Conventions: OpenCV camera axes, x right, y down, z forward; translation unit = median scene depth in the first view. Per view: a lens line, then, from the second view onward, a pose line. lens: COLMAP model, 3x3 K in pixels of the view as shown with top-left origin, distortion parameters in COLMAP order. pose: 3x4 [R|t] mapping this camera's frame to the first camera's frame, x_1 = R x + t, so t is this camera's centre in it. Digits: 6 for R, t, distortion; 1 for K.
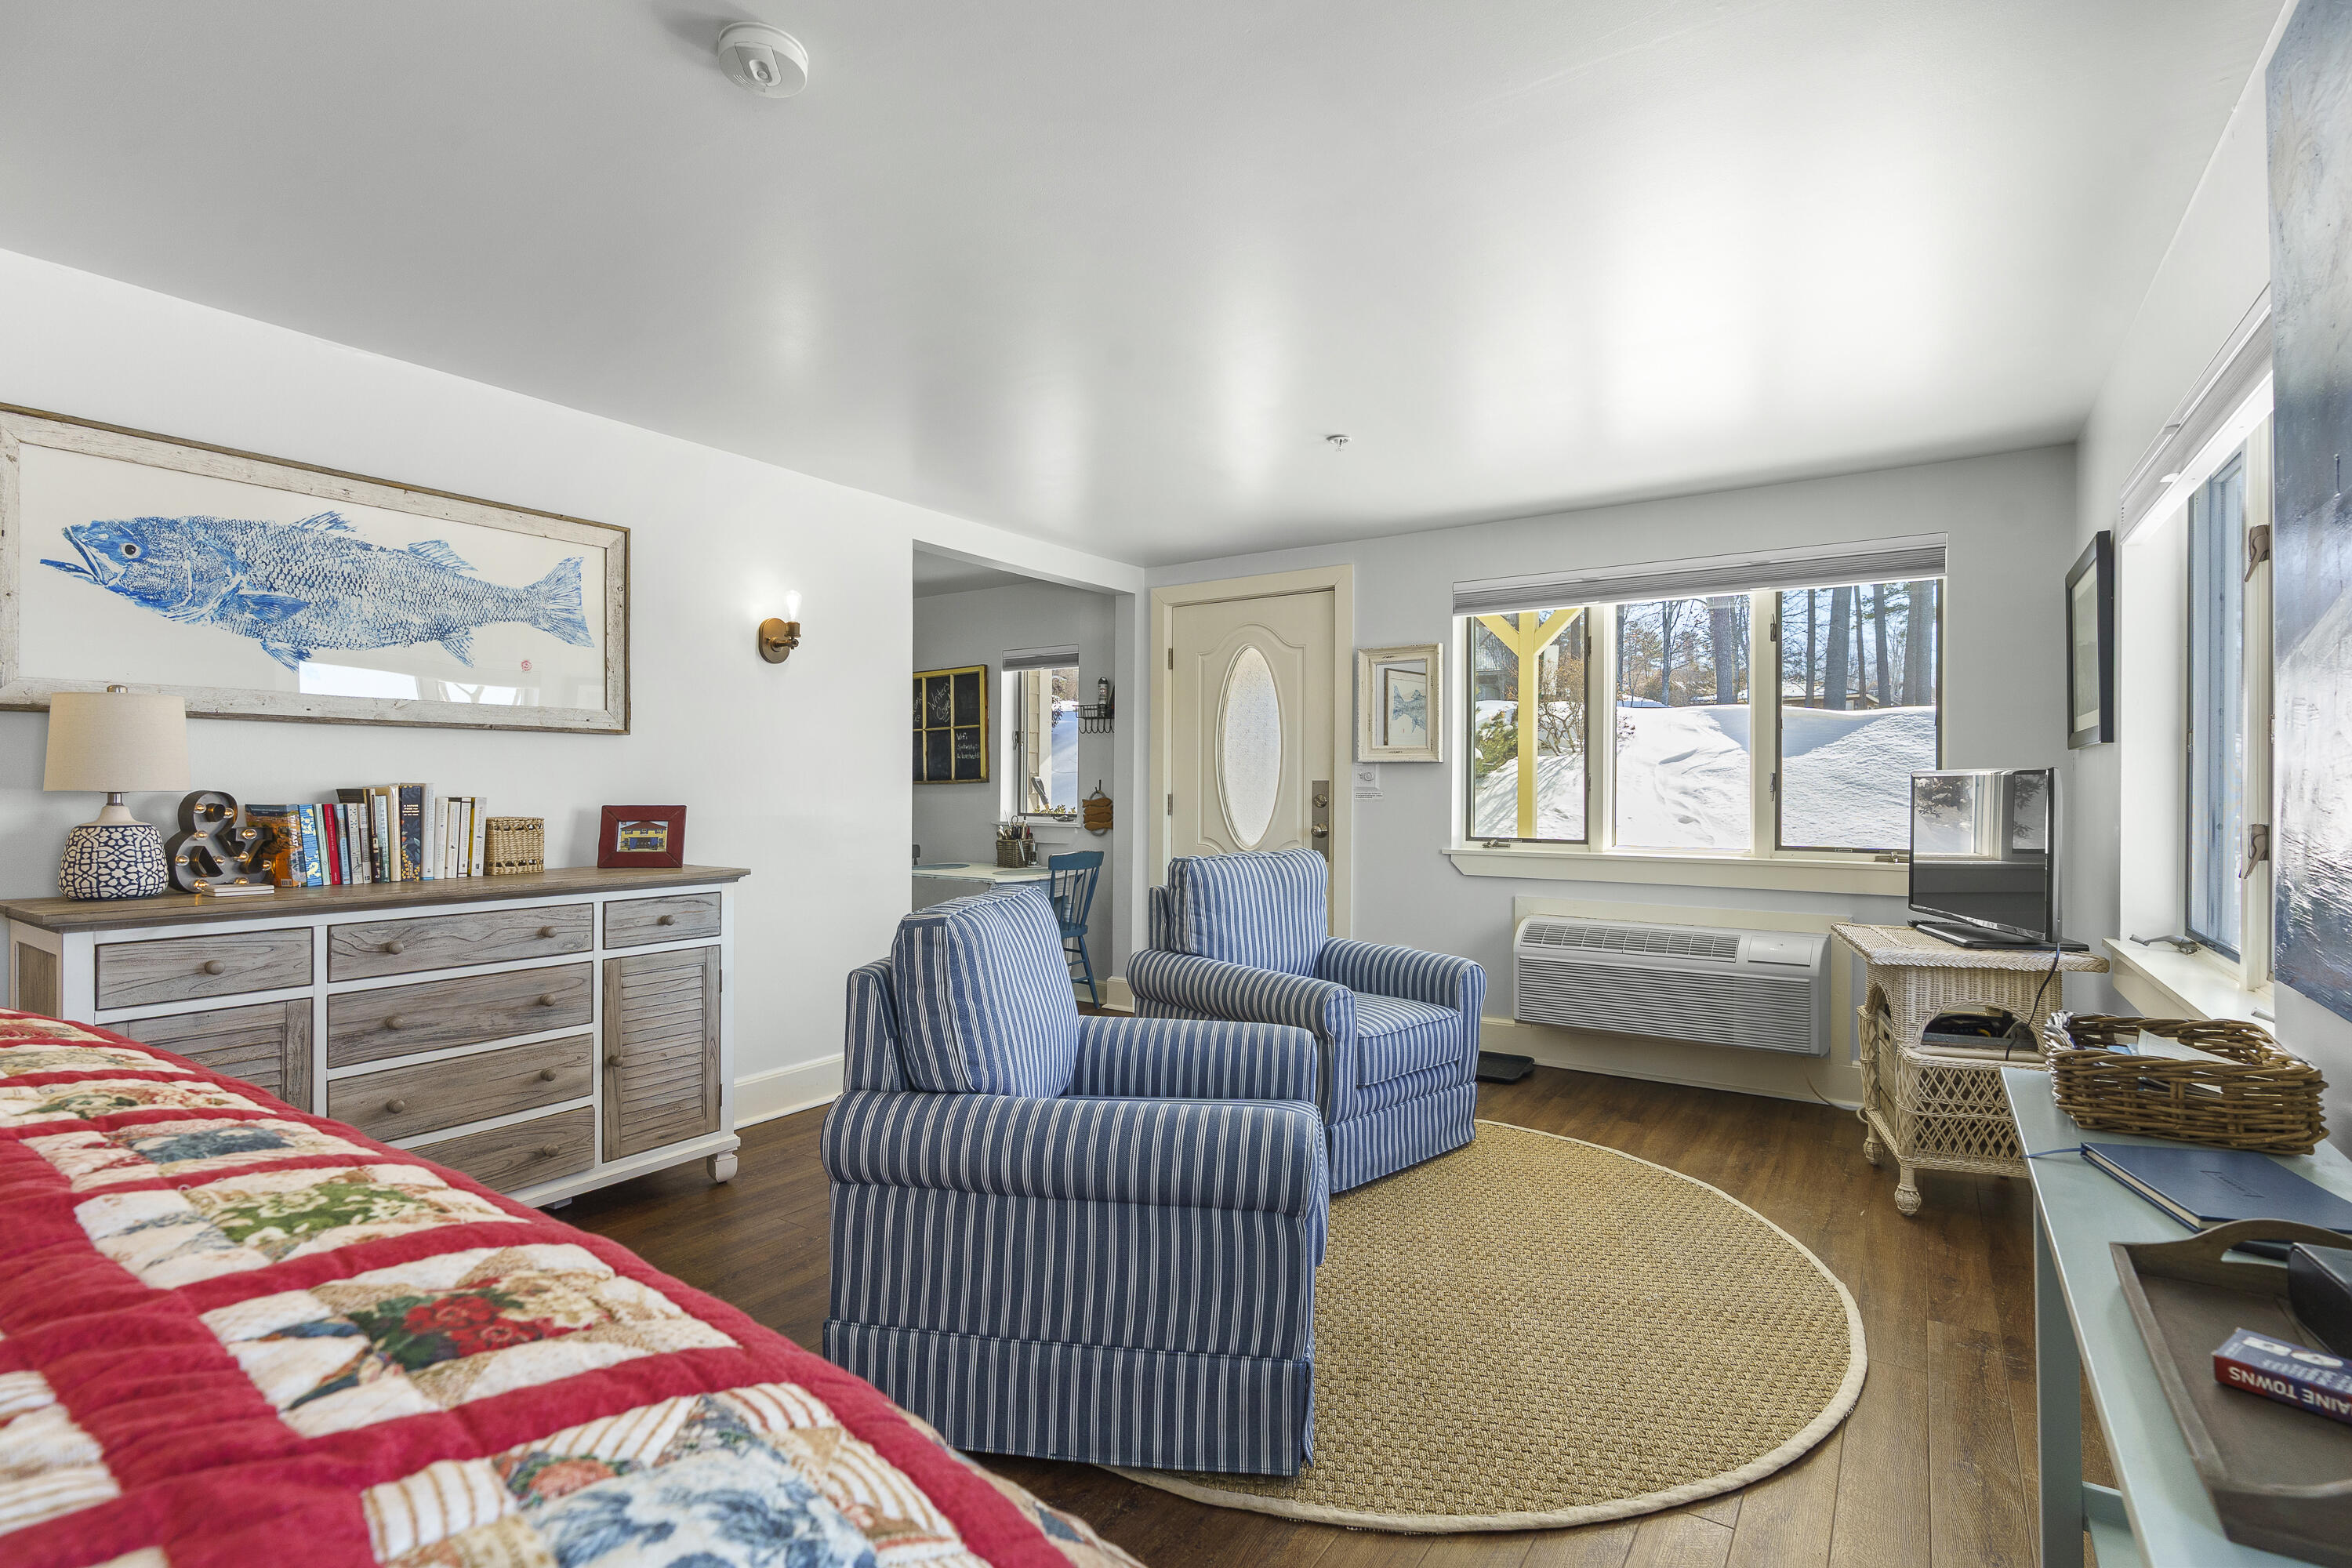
lens RADIAL K [[1103.3, 0, 1163.4], [0, 1103.3, 783.7], [0, 0, 1]] dist [-0.004162, 0.002812]
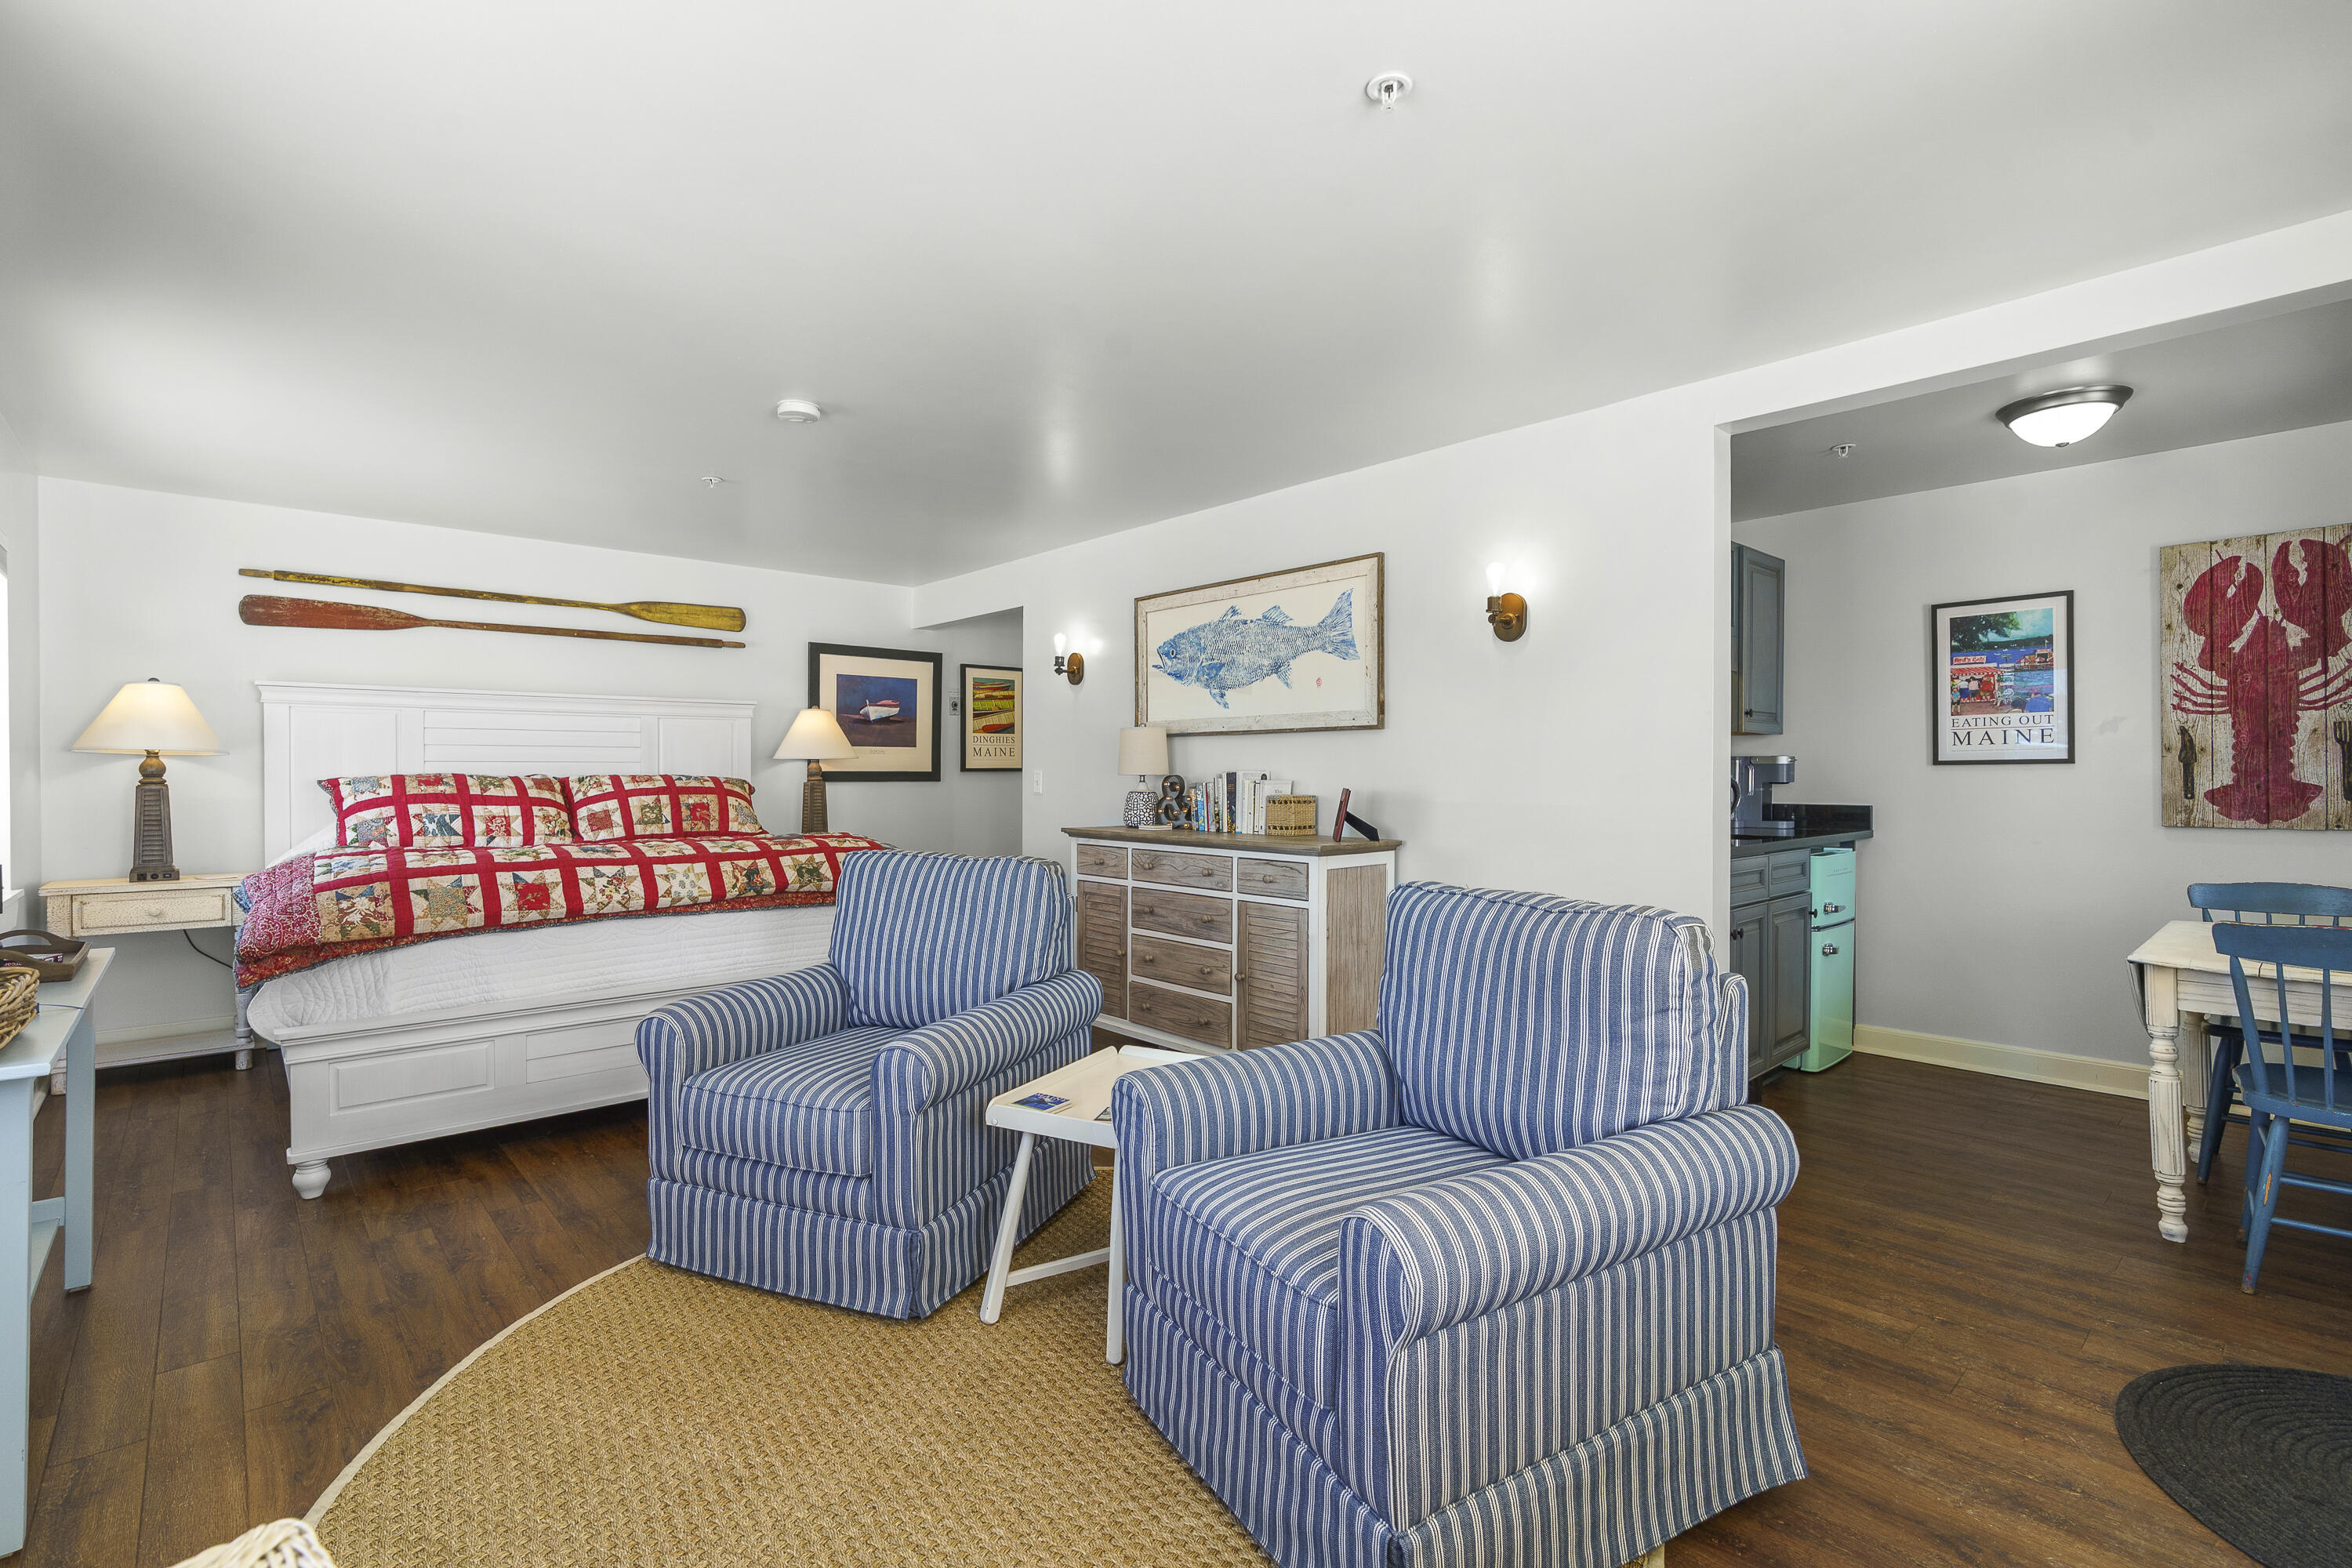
lens RADIAL K [[1091.6, 0, 1181.6], [0, 1091.6, 781.1], [0, 0, 1]] dist [-0.018595, 0.004438]
pose [[-0.233706, 0.004041, -0.972299, 0.794824], [-0.000781, 0.999990, 0.004344, 0.007588], [0.972307, 0.001774, -0.233700, 1.219215]]
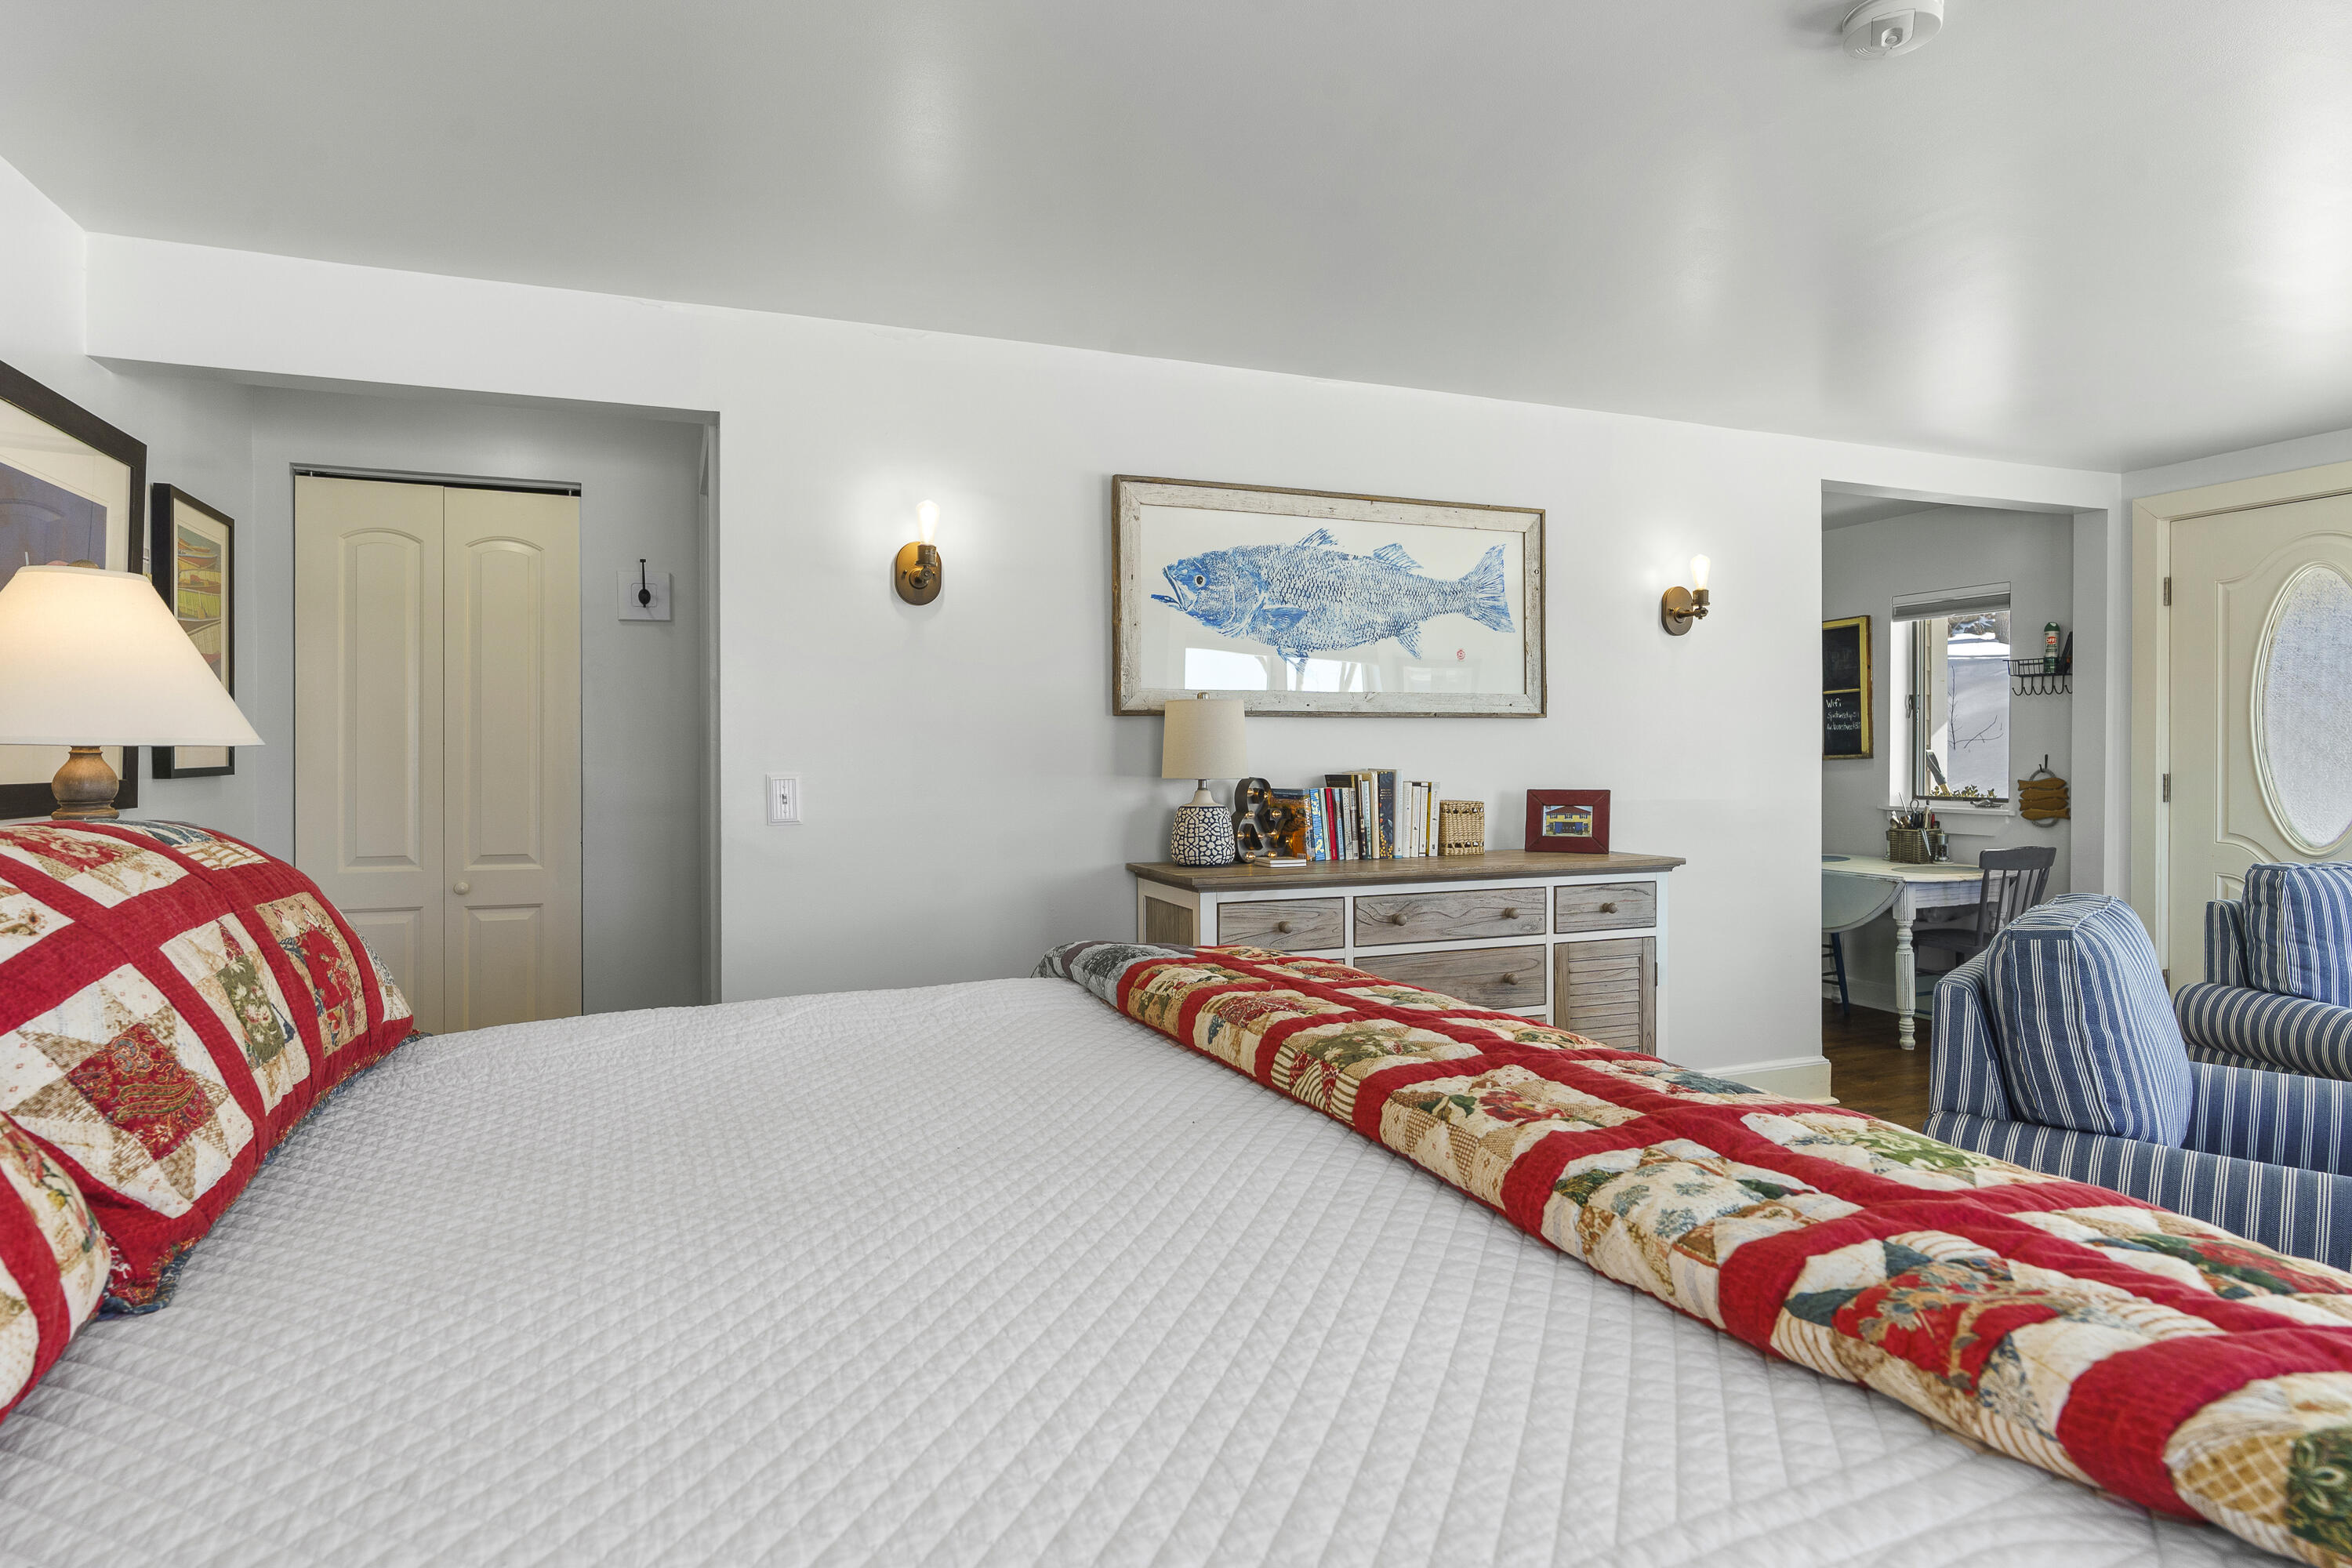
lens RADIAL K [[1256.3, 0, 1173.1], [0, 1256.3, 766.0], [0, 0, 1]] dist [0.005684, 0.000807]
pose [[0.833453, -0.001429, -0.552589, -0.158530], [0.007263, 0.999939, 0.008369, -0.014973], [0.552543, -0.010988, 0.833412, -0.149787]]
